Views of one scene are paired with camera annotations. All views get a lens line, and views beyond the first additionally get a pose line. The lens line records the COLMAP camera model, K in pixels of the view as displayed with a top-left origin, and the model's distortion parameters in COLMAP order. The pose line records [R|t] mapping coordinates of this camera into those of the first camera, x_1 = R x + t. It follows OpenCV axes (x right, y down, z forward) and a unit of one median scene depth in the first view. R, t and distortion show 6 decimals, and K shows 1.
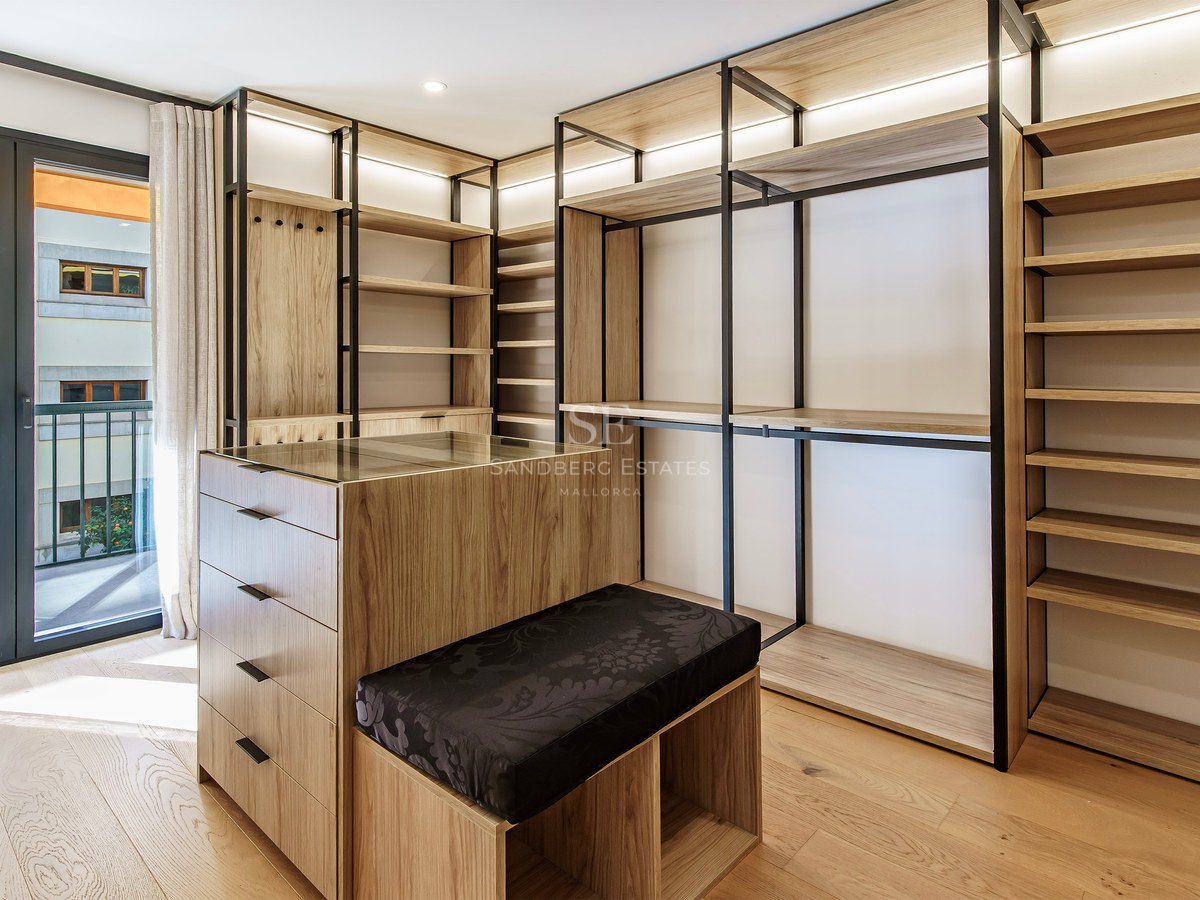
lens RADIAL K [[693.9, 0, 614.9], [0, 693.9, 370.7], [0, 0, 1]] dist [-0.000733, 0.000134]
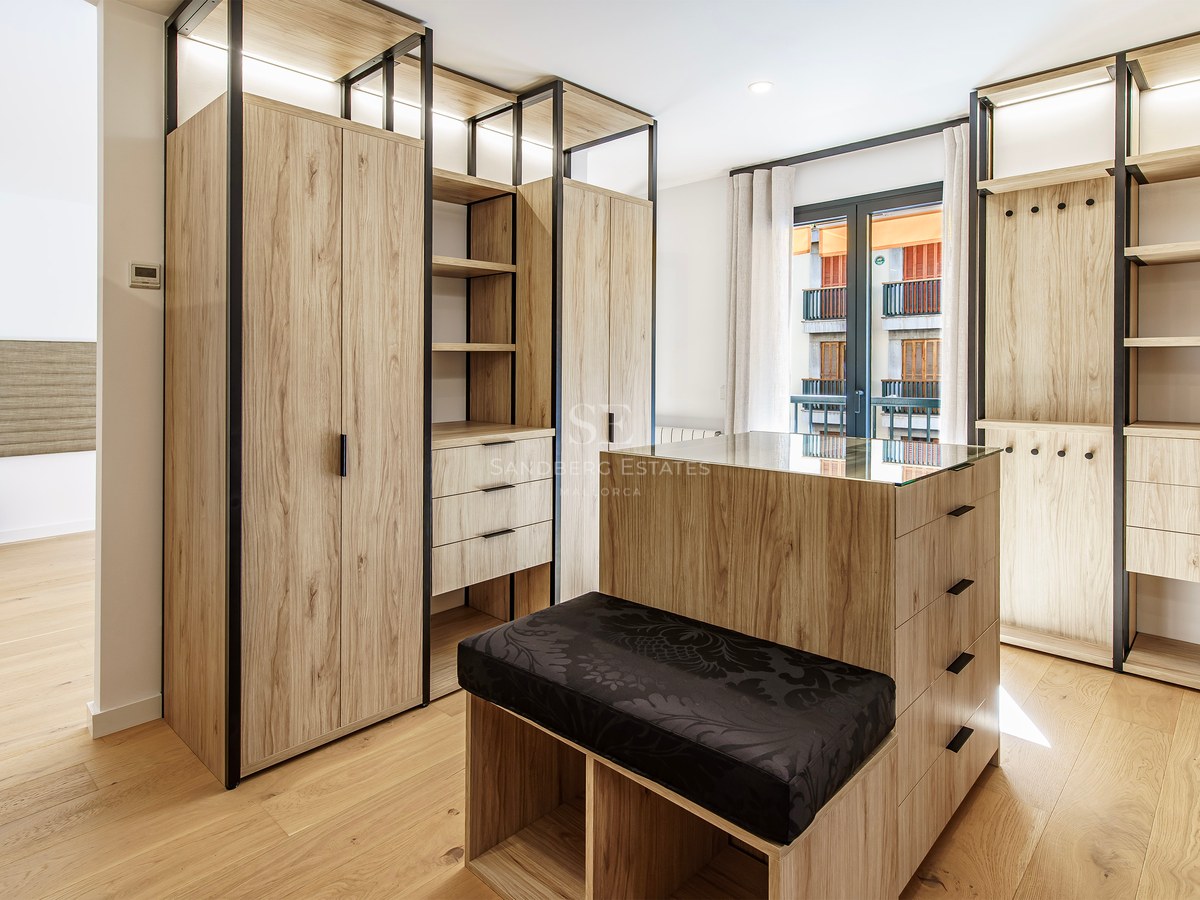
lens RADIAL K [[693.9, 0, 614.9], [0, 693.9, 370.7], [0, 0, 1]] dist [-0.000733, 0.000134]
pose [[-0.022418, 0.001096, -0.999748, 0.512205], [-0.001626, 0.999998, 0.001133, -0.000975], [0.999747, 0.001651, -0.022416, 0.536289]]
